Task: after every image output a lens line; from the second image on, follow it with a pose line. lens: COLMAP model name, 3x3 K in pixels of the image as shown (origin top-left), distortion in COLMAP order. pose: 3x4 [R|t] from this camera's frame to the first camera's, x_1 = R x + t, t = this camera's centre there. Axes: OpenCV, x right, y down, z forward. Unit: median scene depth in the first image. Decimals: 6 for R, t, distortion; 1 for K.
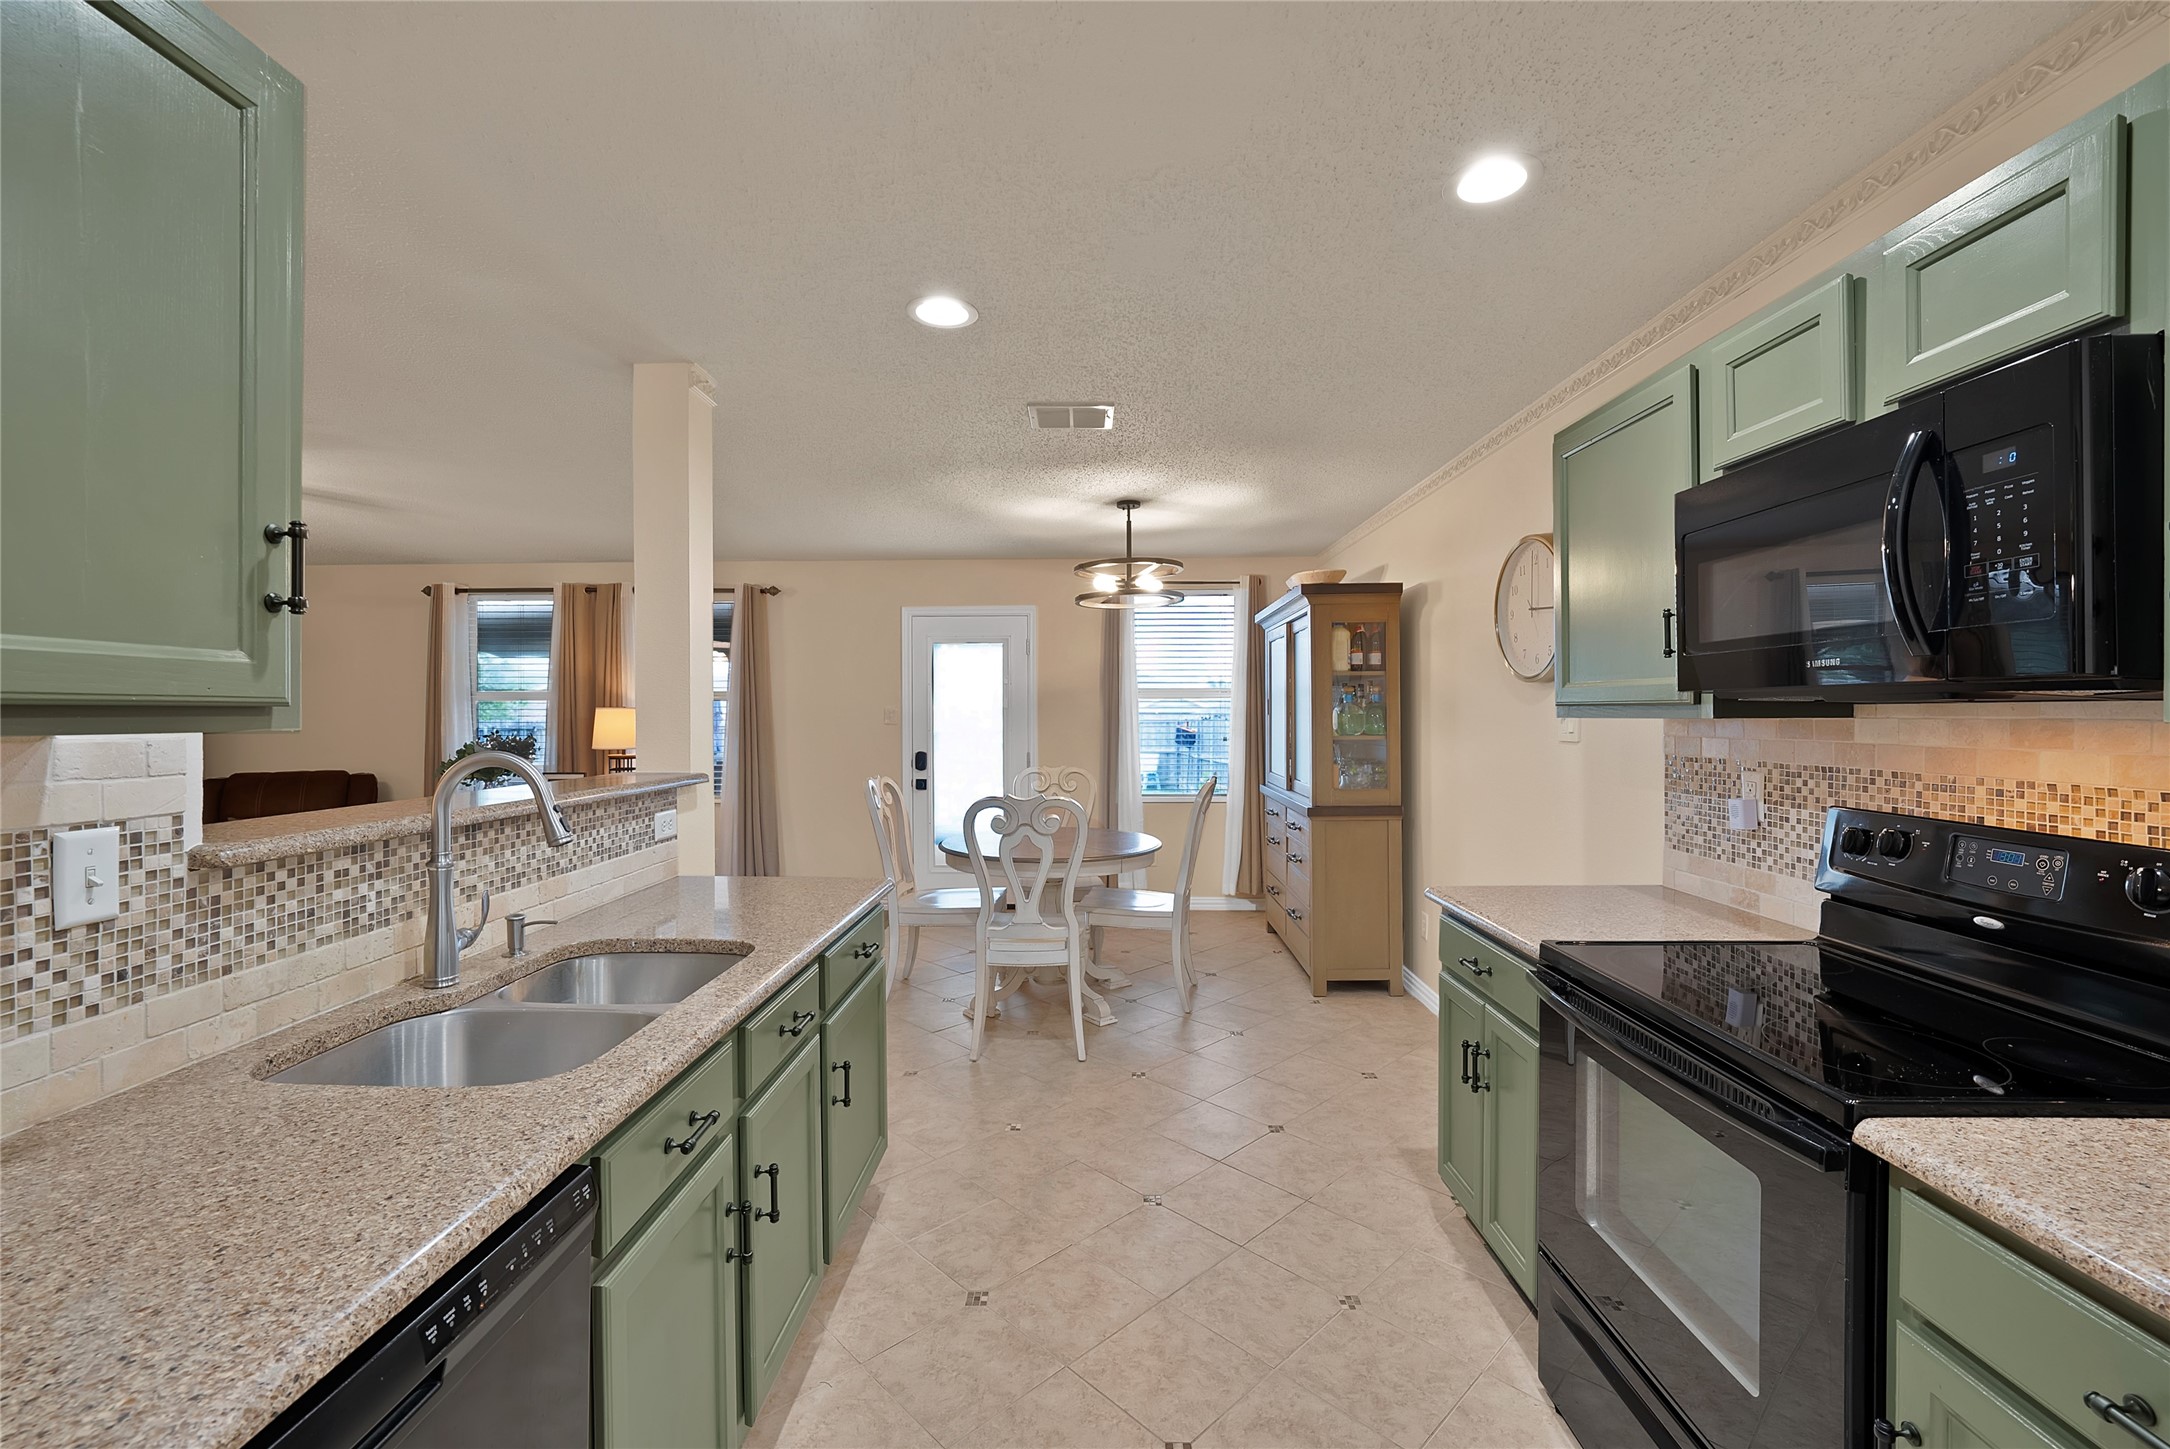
lens RADIAL K [[894.5, 0, 1086.2], [0, 894.5, 714.8], [0, 0, 1]] dist [0.000438, 0.000032]
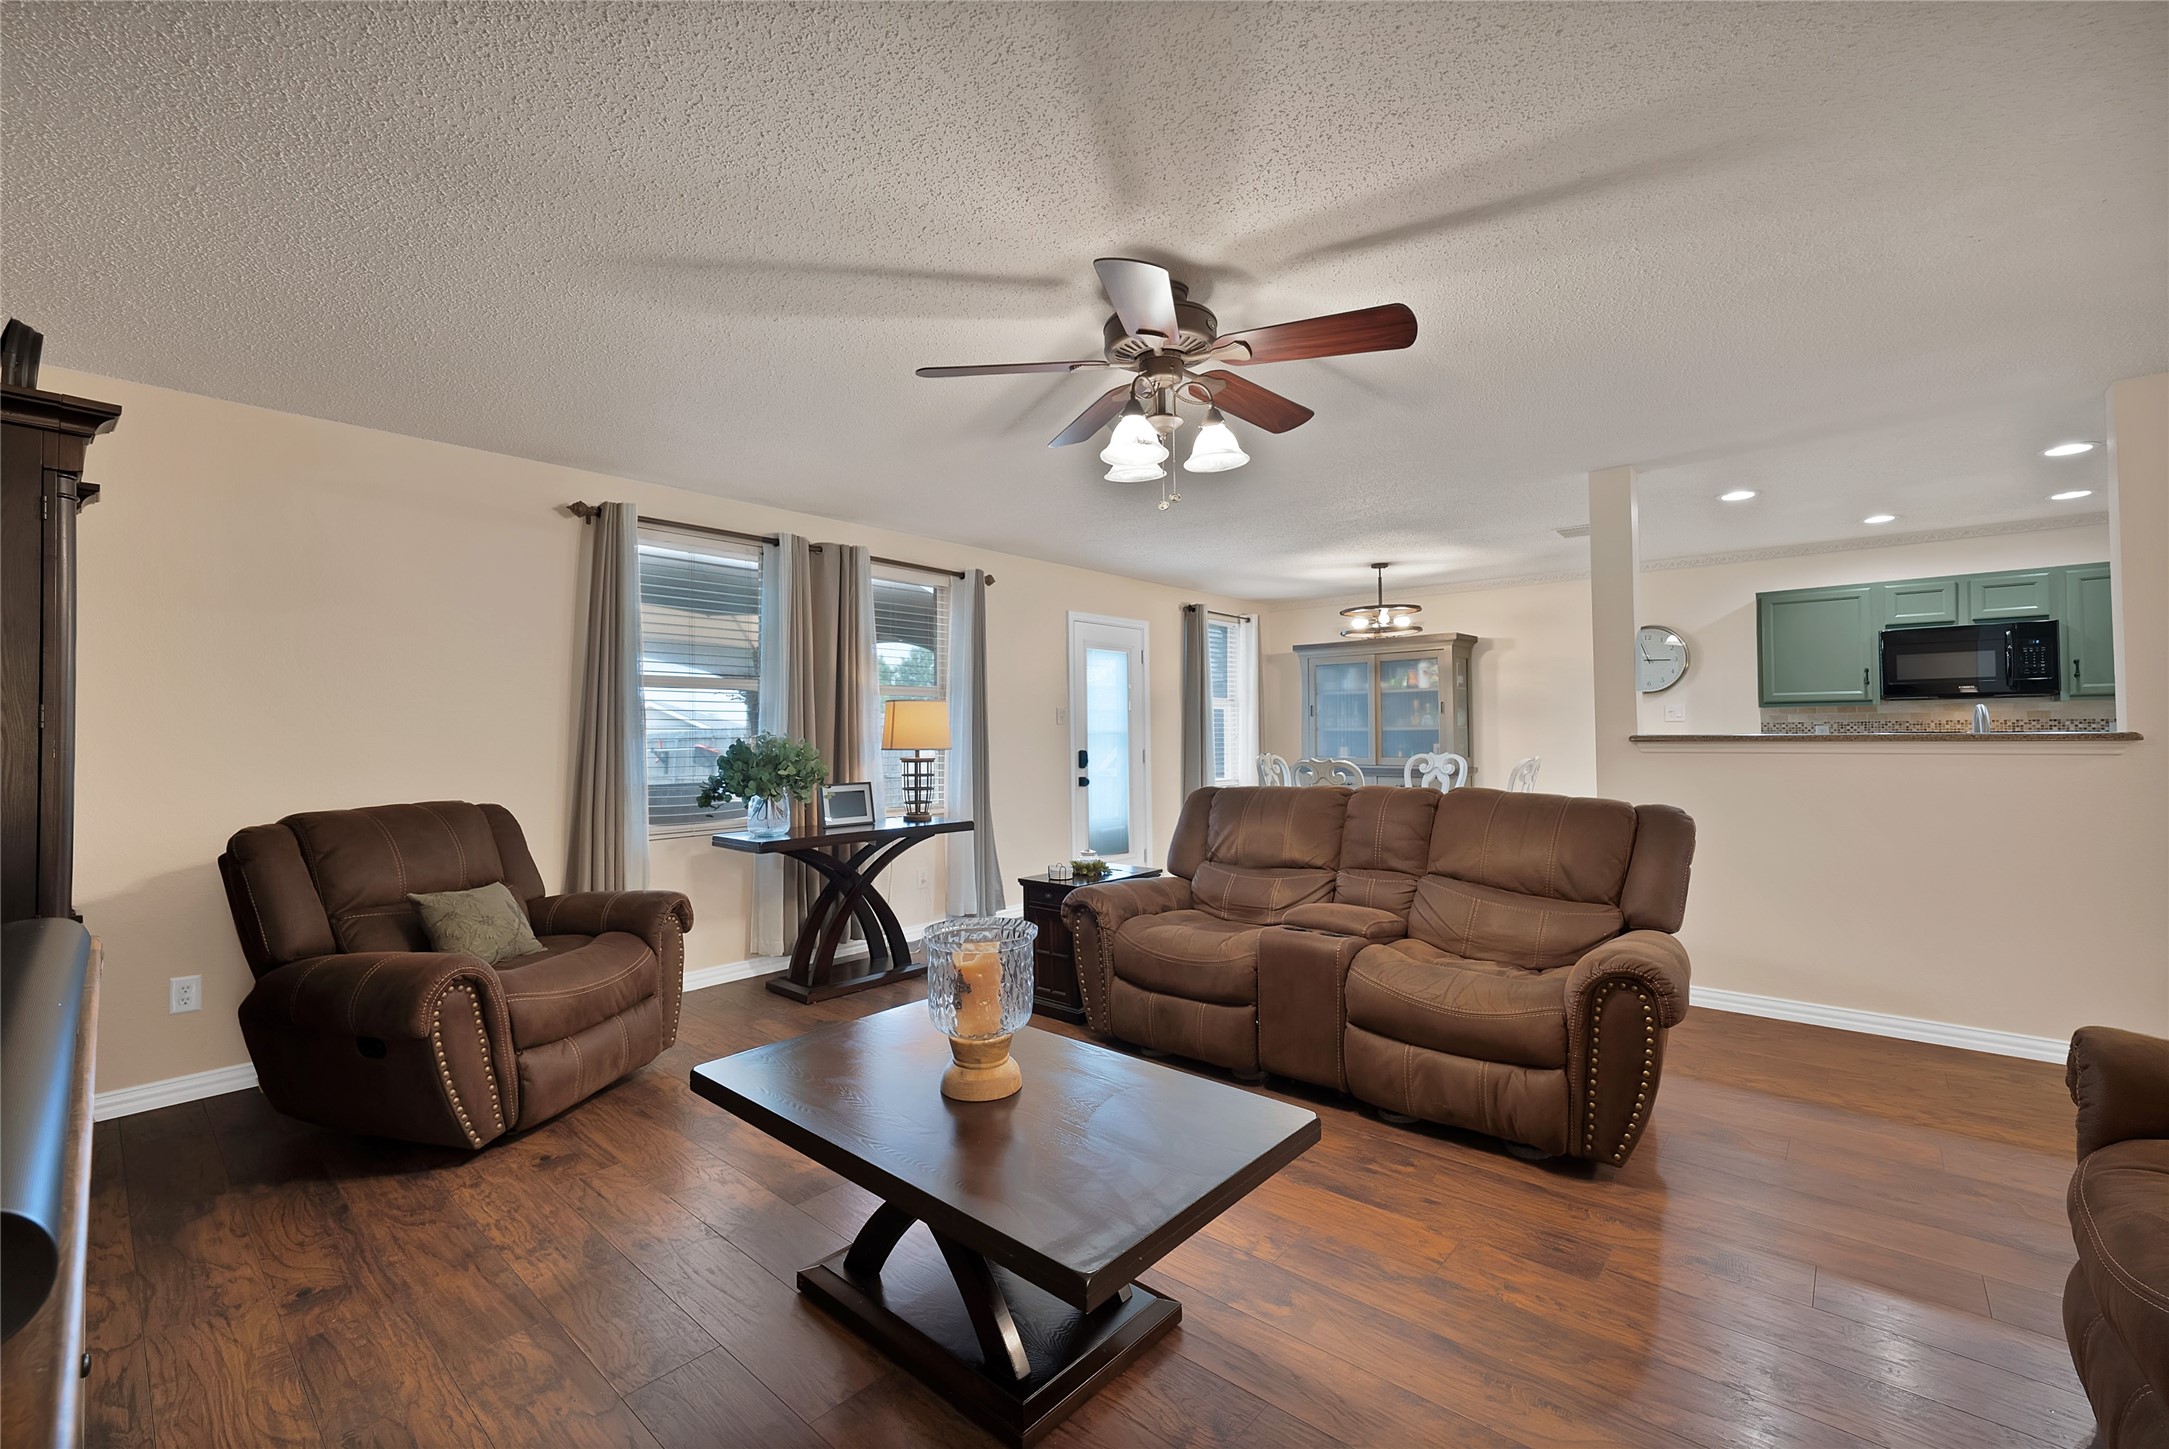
lens RADIAL K [[917.3, 0, 1098.5], [0, 917.3, 706.3], [0, 0, 1]] dist [0.056949, 0.000132]
pose [[0.633689, 0.019408, 0.773344, -1.368121], [0.009830, 0.999403, -0.033136, 0.034677], [-0.773525, 0.028600, 0.633120, 0.416457]]
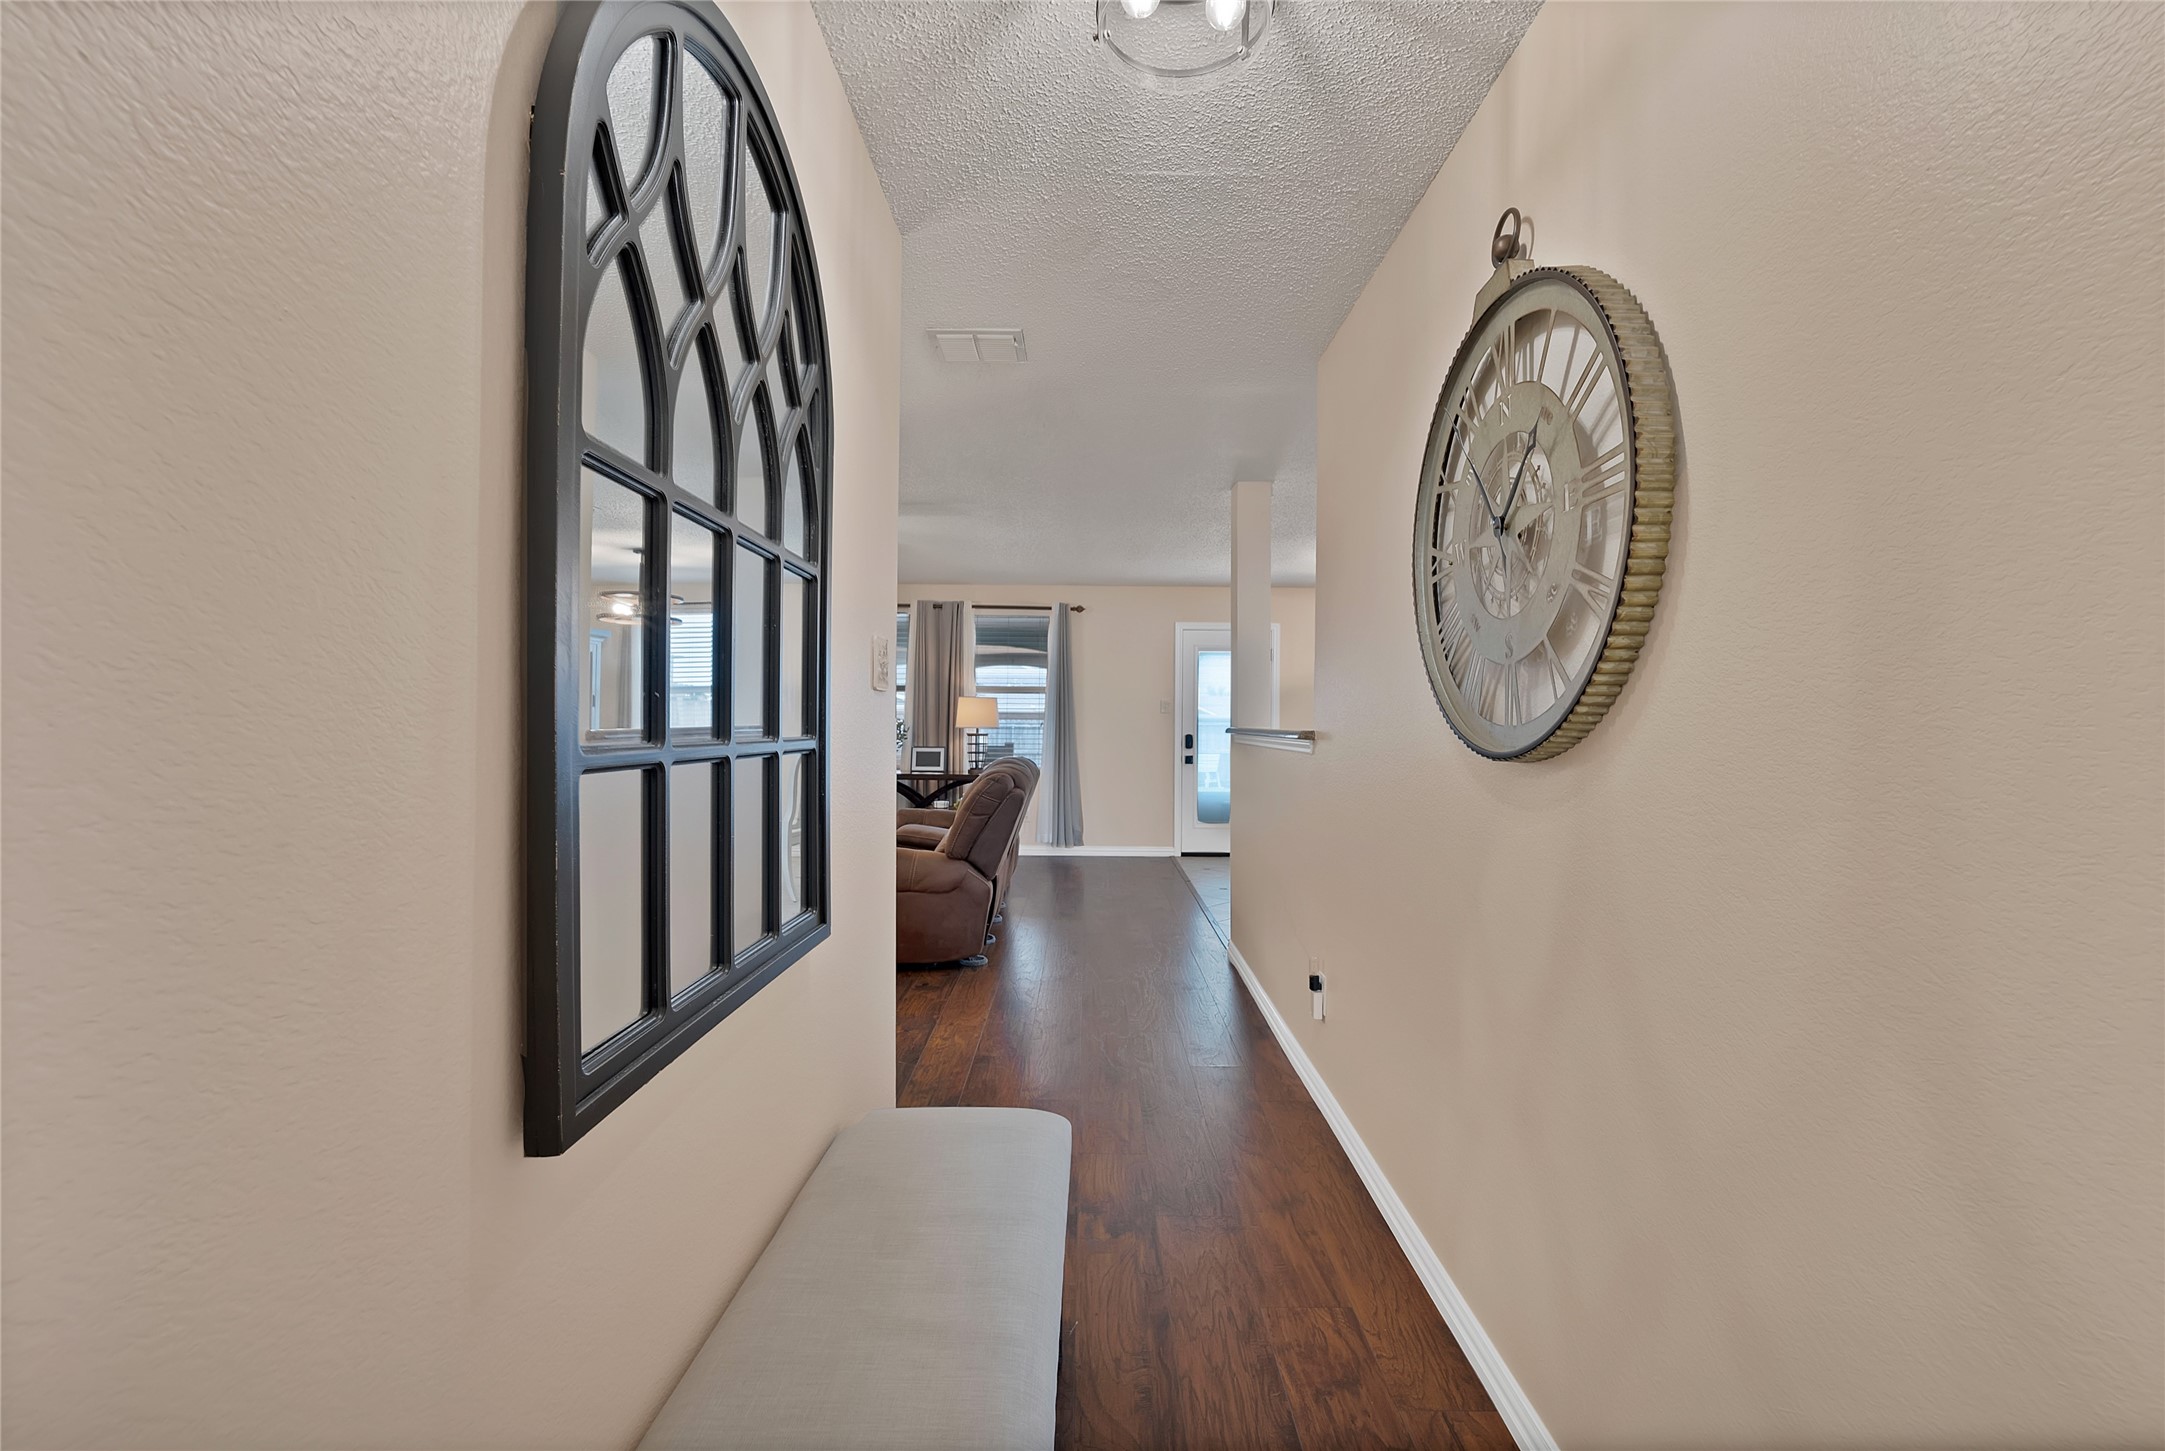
lens RADIAL K [[892.4, 0, 1083.7], [0, 892.4, 715.8], [0, 0, 1]] dist [0.000438, 0.000032]
pose [[0.999460, 0.010574, 0.031098, -0.515389], [-0.010234, 0.999886, -0.011074, 0.041409], [-0.031211, 0.010750, 0.999455, -0.391017]]
